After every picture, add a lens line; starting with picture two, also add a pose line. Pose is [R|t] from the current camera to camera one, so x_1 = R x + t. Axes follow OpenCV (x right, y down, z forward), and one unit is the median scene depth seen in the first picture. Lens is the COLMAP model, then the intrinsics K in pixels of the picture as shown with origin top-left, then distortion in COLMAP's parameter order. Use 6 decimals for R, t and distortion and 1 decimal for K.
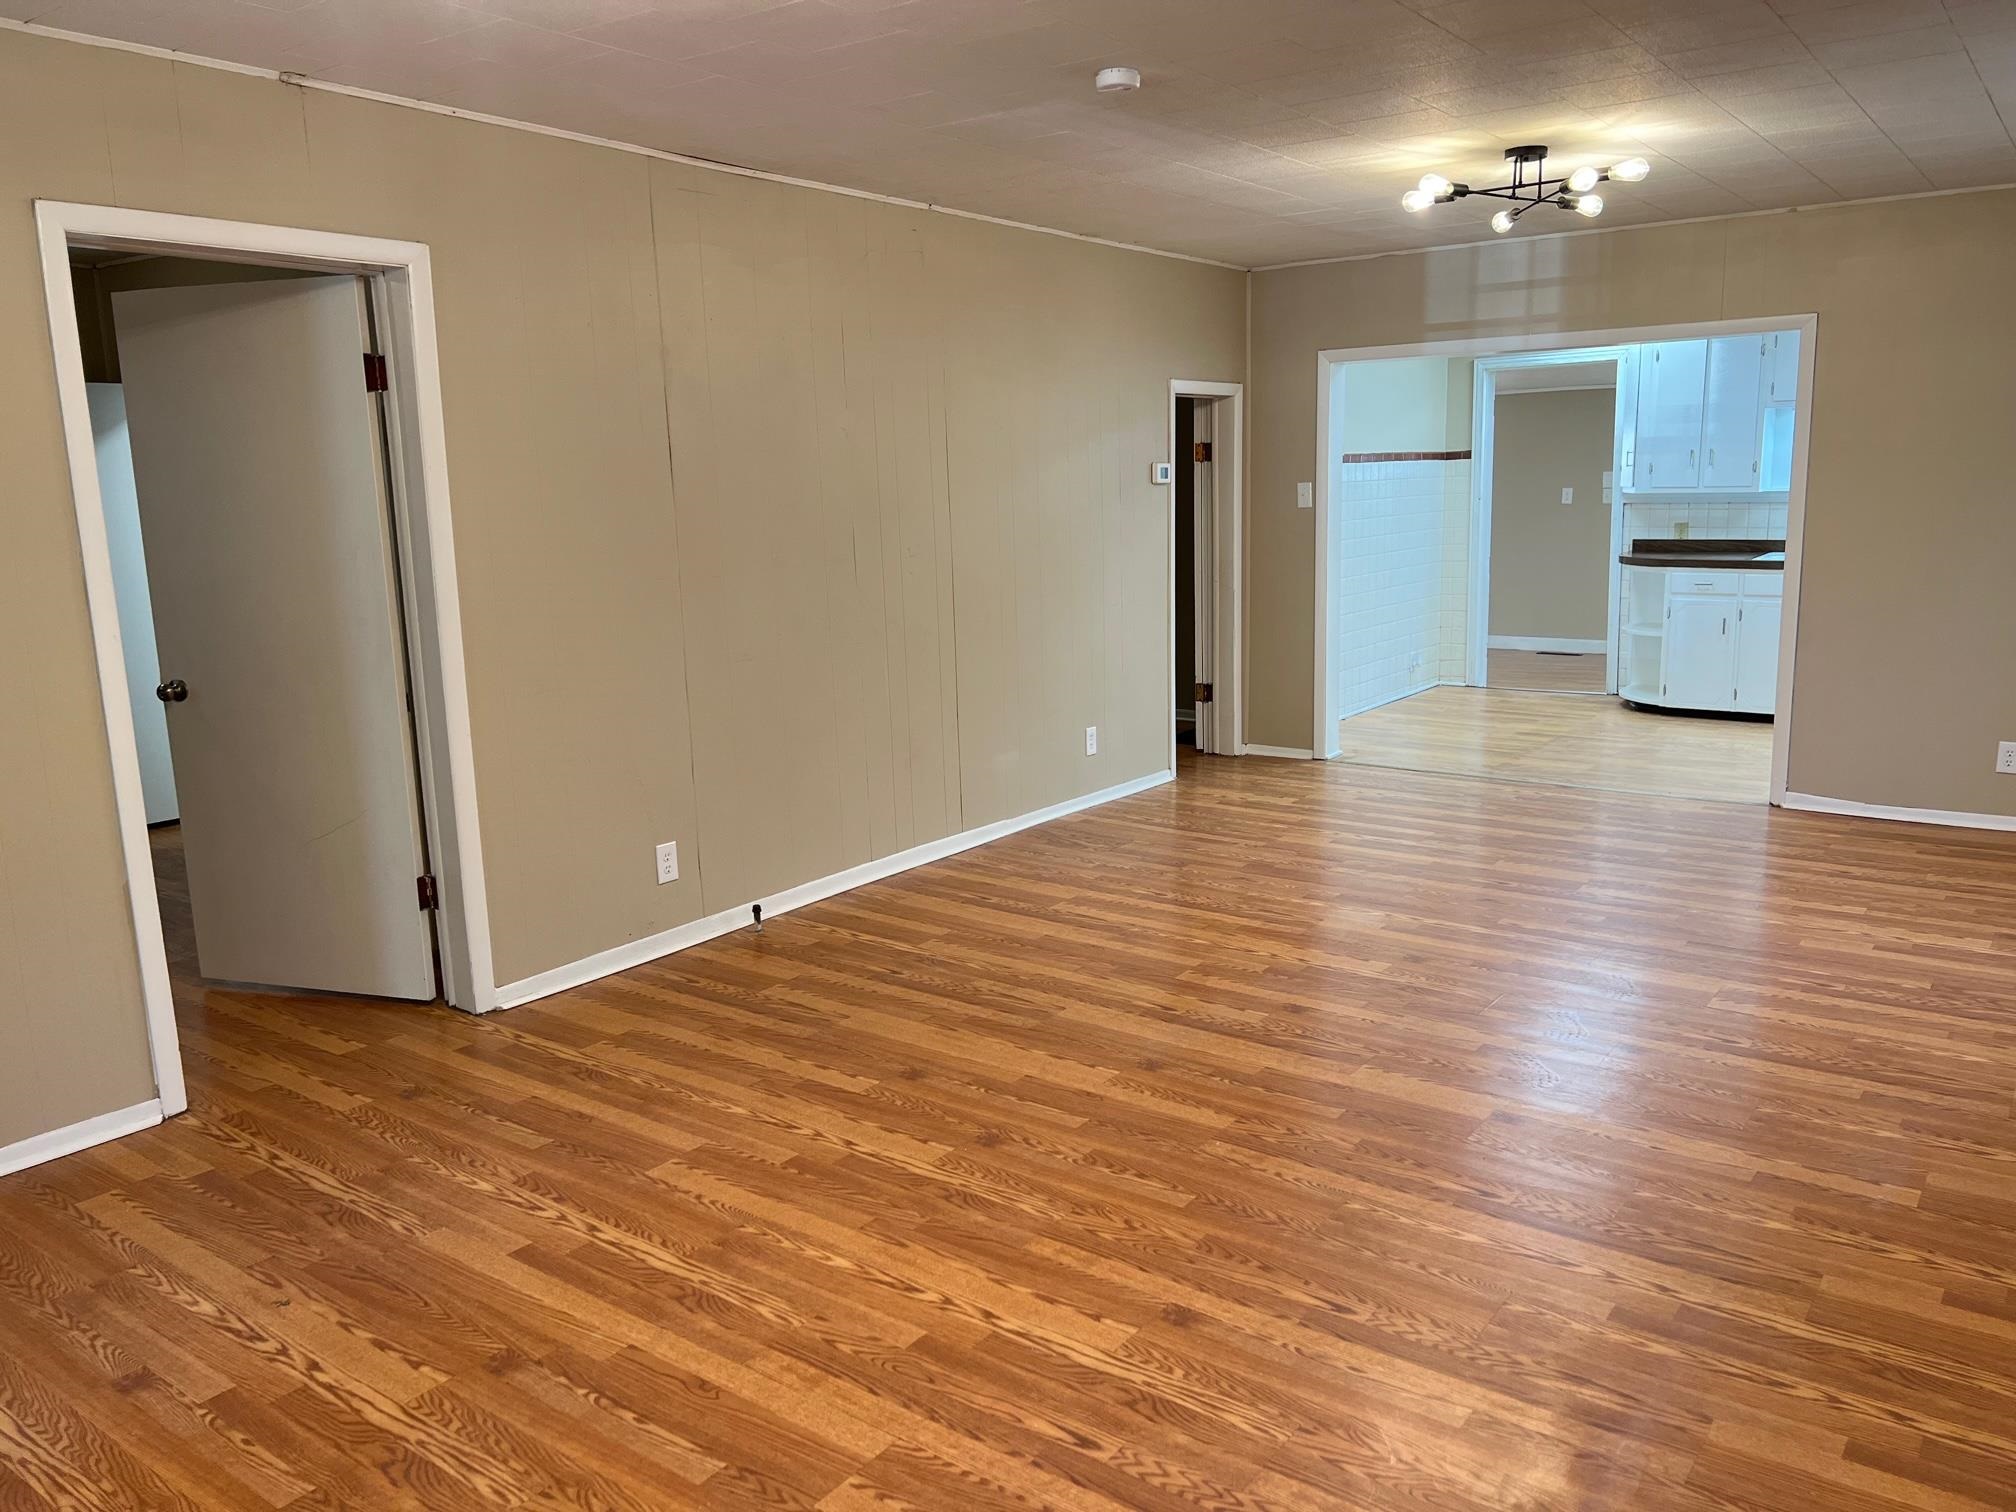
lens RADIAL K [[1519.4, 0, 1008.0], [0, 1519.4, 756.0], [0, 0, 1]] dist [0.019927, -0.006700]
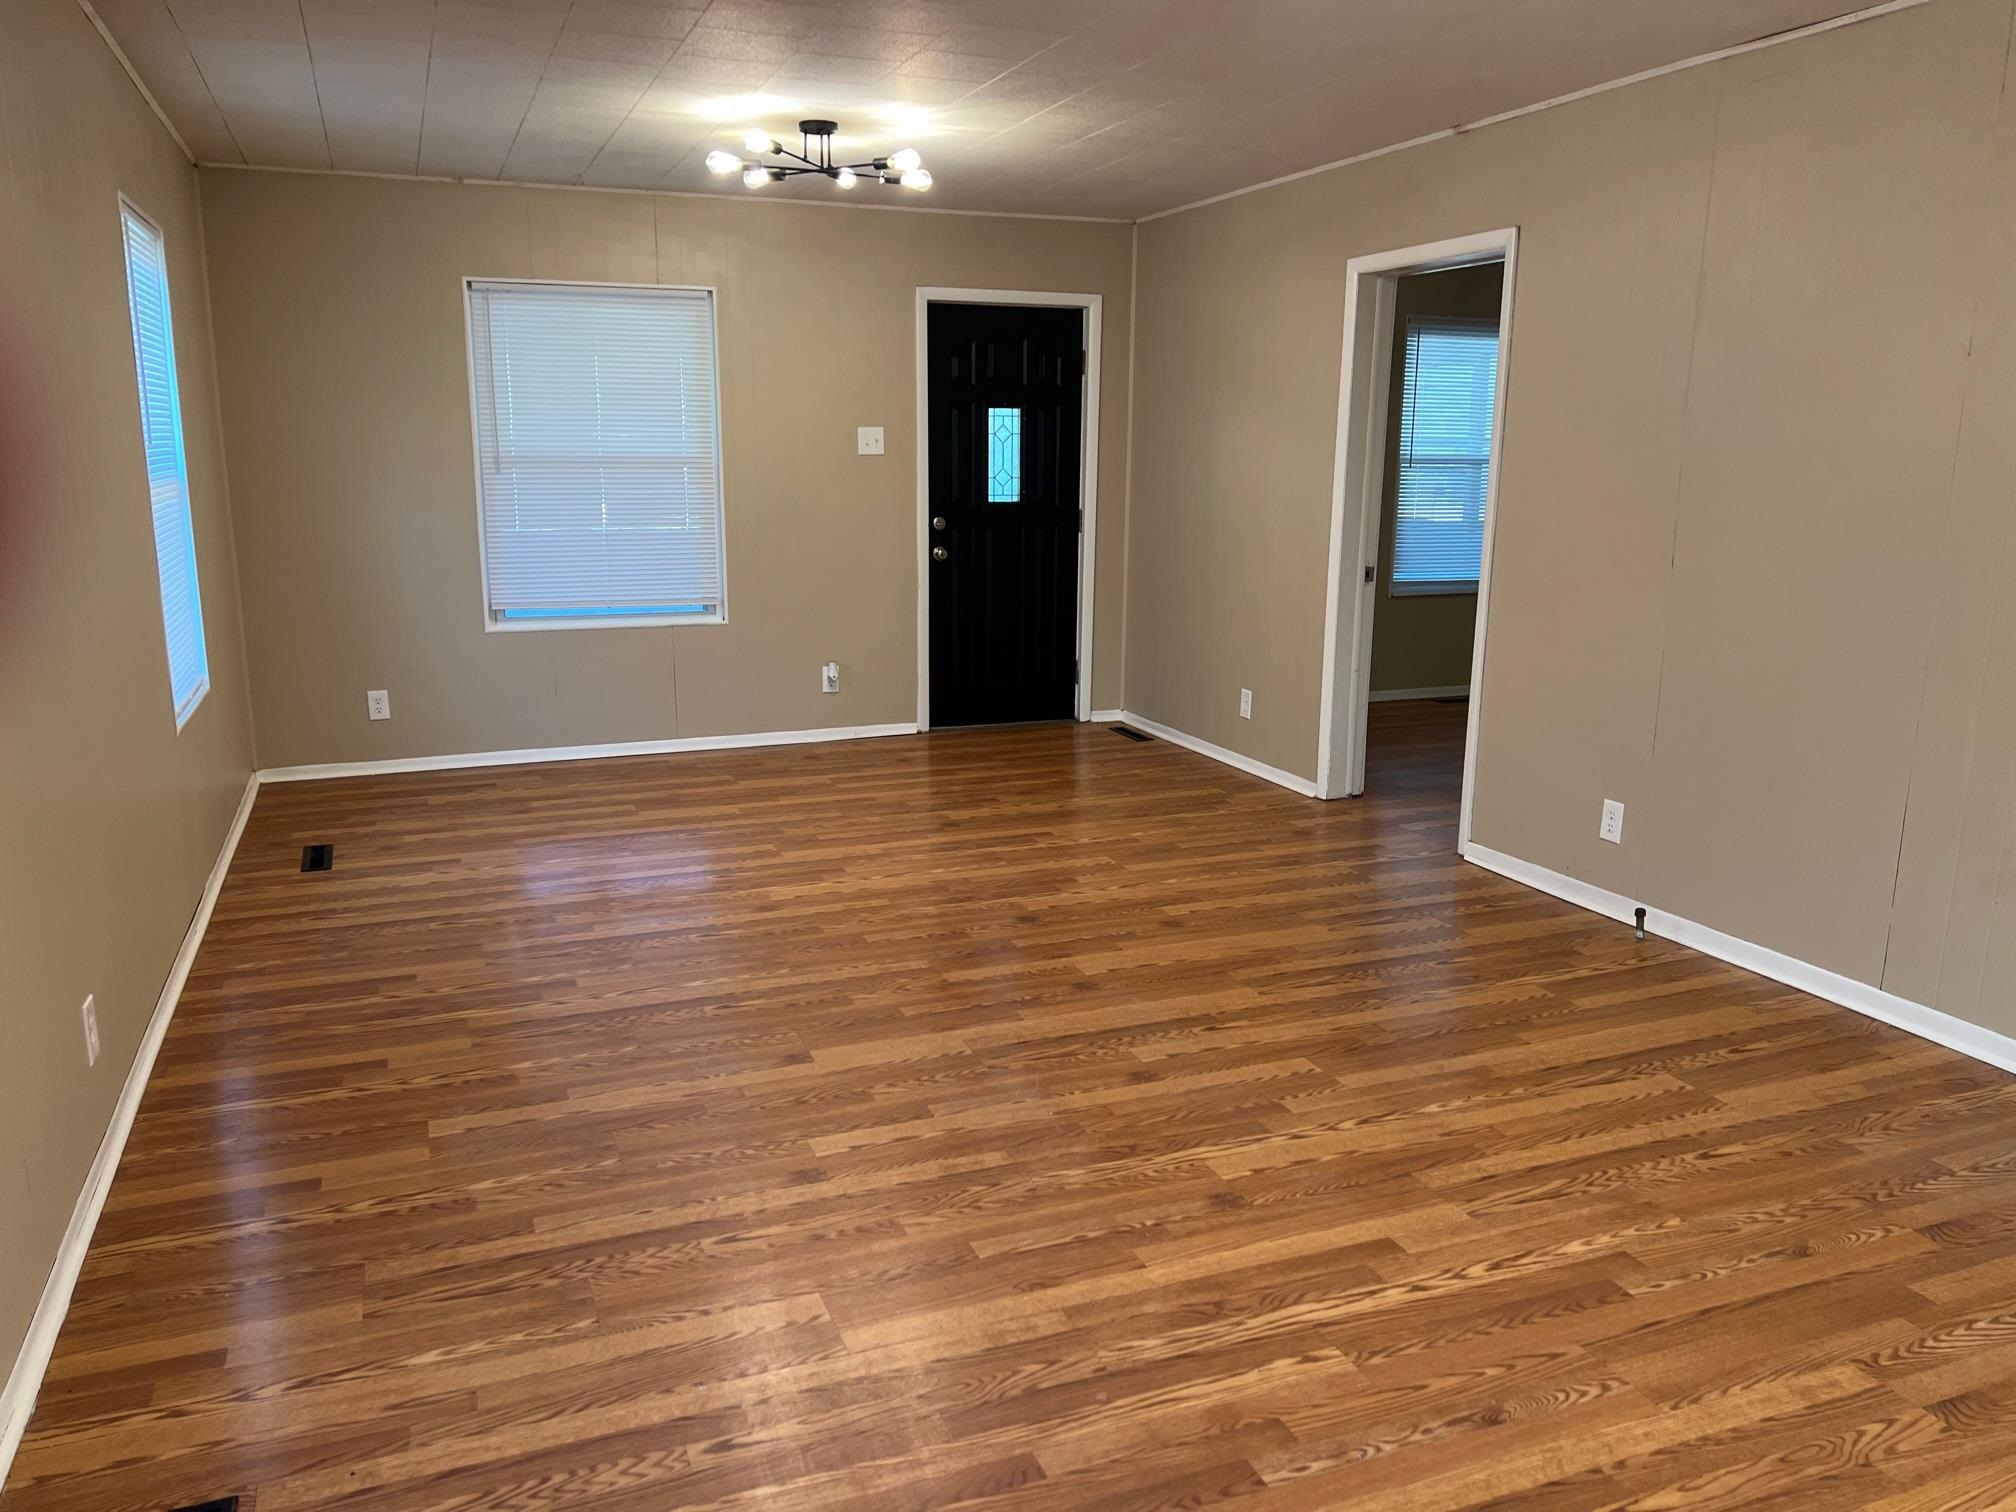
lens RADIAL K [[1517.8, 0, 1008.0], [0, 1517.8, 756.0], [0, 0, 1]] dist [0.121068, -0.163253]
pose [[-0.526758, 0.193472, -0.827704, 0.984722], [-0.151562, 0.936770, 0.315422, -0.277373], [0.836394, 0.291600, -0.464128, 1.421262]]
